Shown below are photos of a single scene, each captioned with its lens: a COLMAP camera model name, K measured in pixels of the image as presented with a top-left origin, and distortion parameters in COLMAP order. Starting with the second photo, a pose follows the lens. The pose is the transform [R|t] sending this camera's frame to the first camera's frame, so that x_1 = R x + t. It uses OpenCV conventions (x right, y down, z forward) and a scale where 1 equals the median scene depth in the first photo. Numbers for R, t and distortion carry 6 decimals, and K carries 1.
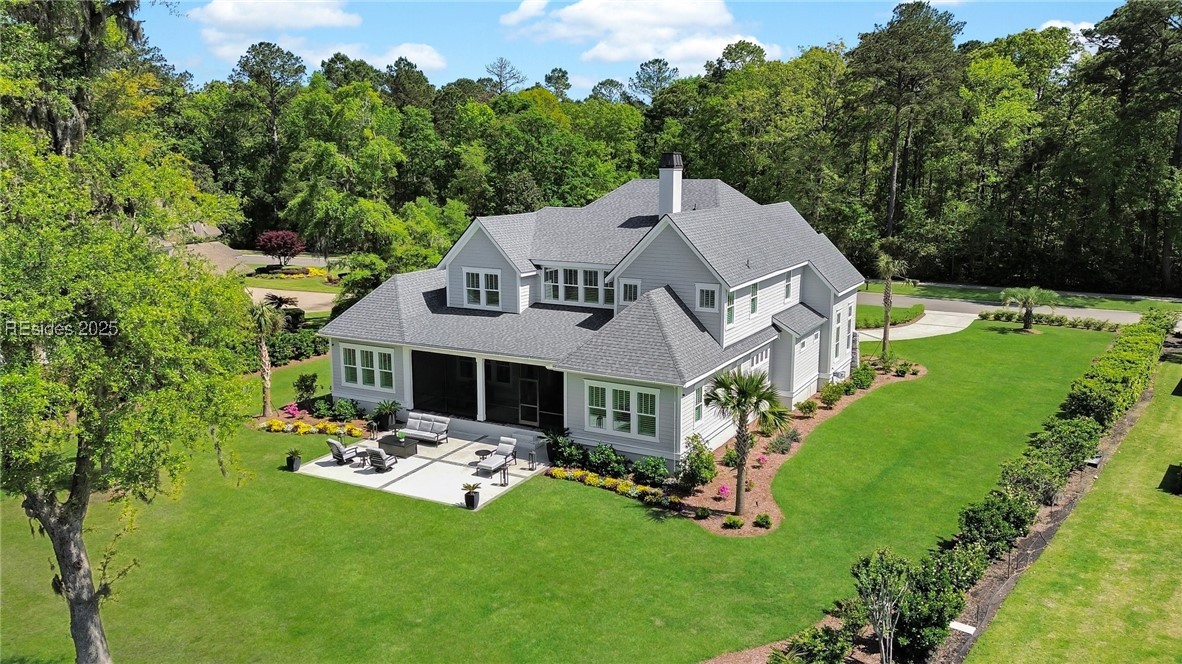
lens RADIAL K [[902.6, 0, 591.0], [0, 902.6, 332.0], [0, 0, 1]] dist [0.041401, -0.001521]
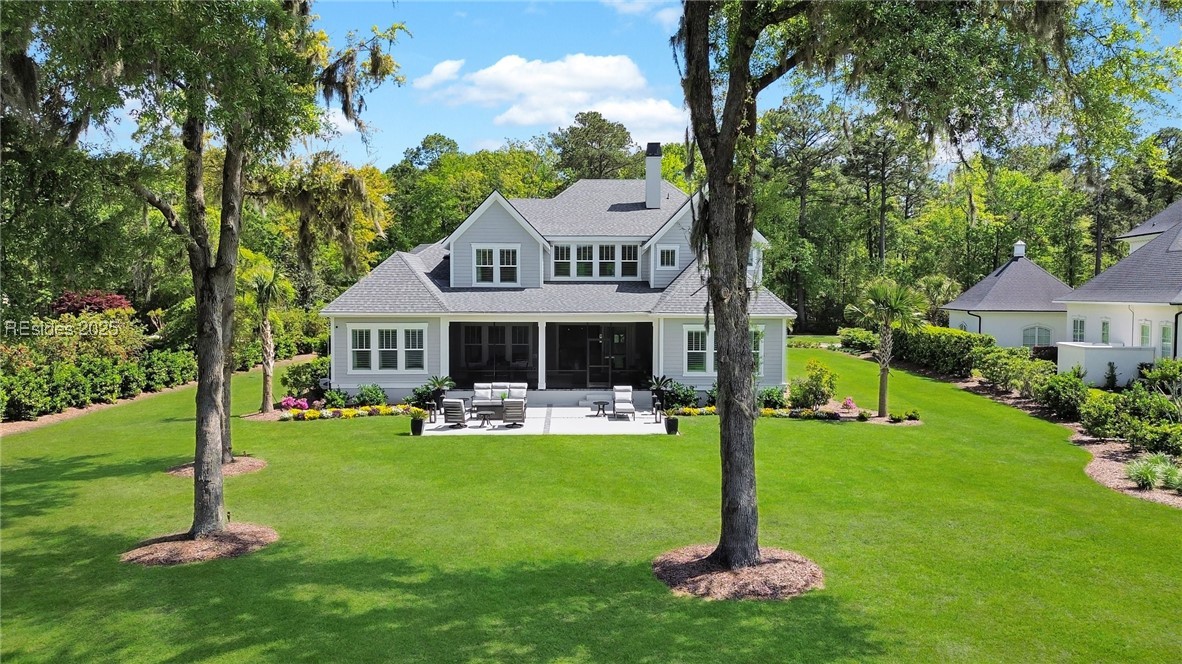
lens RADIAL K [[833.5, 0, 591.0], [0, 833.5, 332.0], [0, 0, 1]] dist [0.033617, -0.004244]
pose [[0.868553, -0.020943, 0.495153, -0.482859], [0.089687, 0.989253, -0.115480, 0.136394], [-0.487413, 0.144709, 0.861097, 0.199693]]
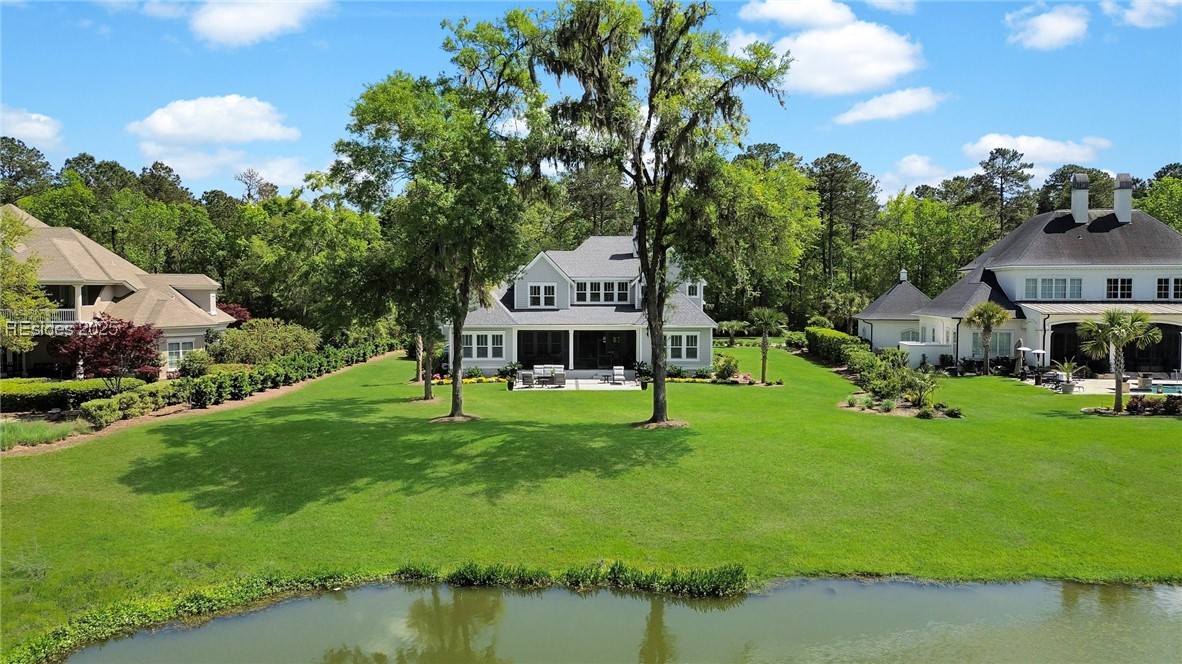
lens RADIAL K [[855.9, 0, 591.0], [0, 855.9, 332.0], [0, 0, 1]] dist [0.004596, -0.001188]
pose [[0.866865, -0.021447, 0.498081, -0.811957], [0.091815, 0.988853, -0.117215, 0.203748], [-0.490015, 0.147341, 0.859172, -0.332793]]
